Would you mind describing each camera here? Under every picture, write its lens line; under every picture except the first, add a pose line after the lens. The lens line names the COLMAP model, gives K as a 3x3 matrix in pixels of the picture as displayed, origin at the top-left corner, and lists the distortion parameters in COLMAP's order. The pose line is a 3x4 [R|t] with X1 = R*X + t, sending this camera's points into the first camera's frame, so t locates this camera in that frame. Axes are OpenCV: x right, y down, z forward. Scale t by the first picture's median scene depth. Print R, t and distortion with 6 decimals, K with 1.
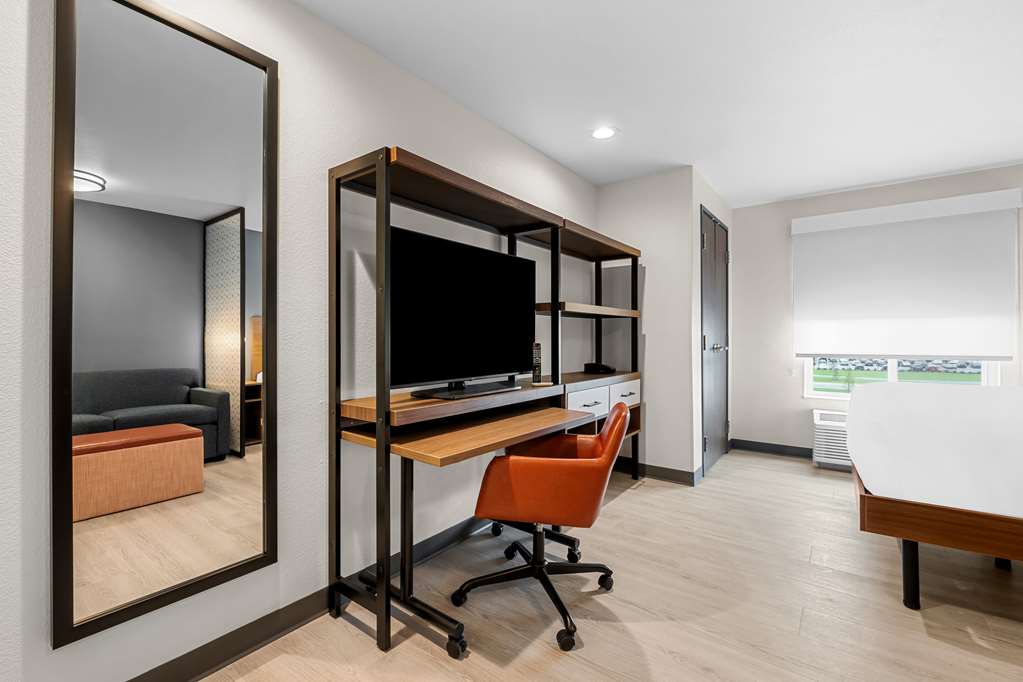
lens RADIAL K [[444.7, 0, 505.7], [0, 444.7, 338.5], [0, 0, 1]] dist [-0.001052, -0.000709]
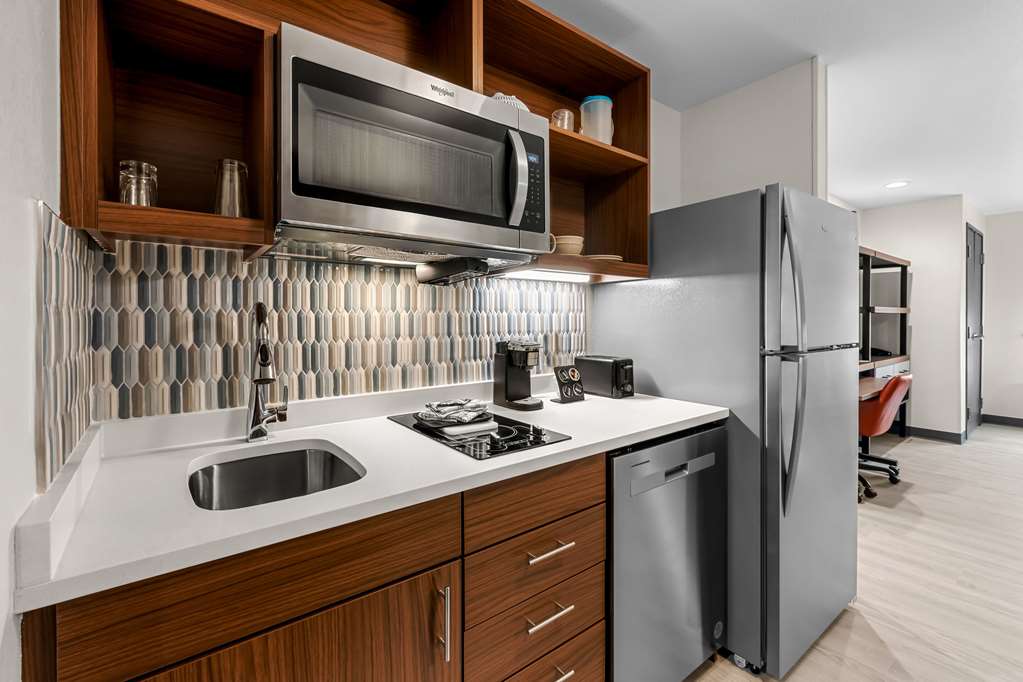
lens RADIAL K [[444.7, 0, 521.1], [0, 444.7, 329.6], [0, 0, 1]] dist [-0.001052, -0.000709]
pose [[0.967649, 0.001048, -0.252299, -0.461008], [0.002752, 0.999888, 0.014707, -0.021623], [0.252286, -0.014925, 0.967538, -0.531838]]
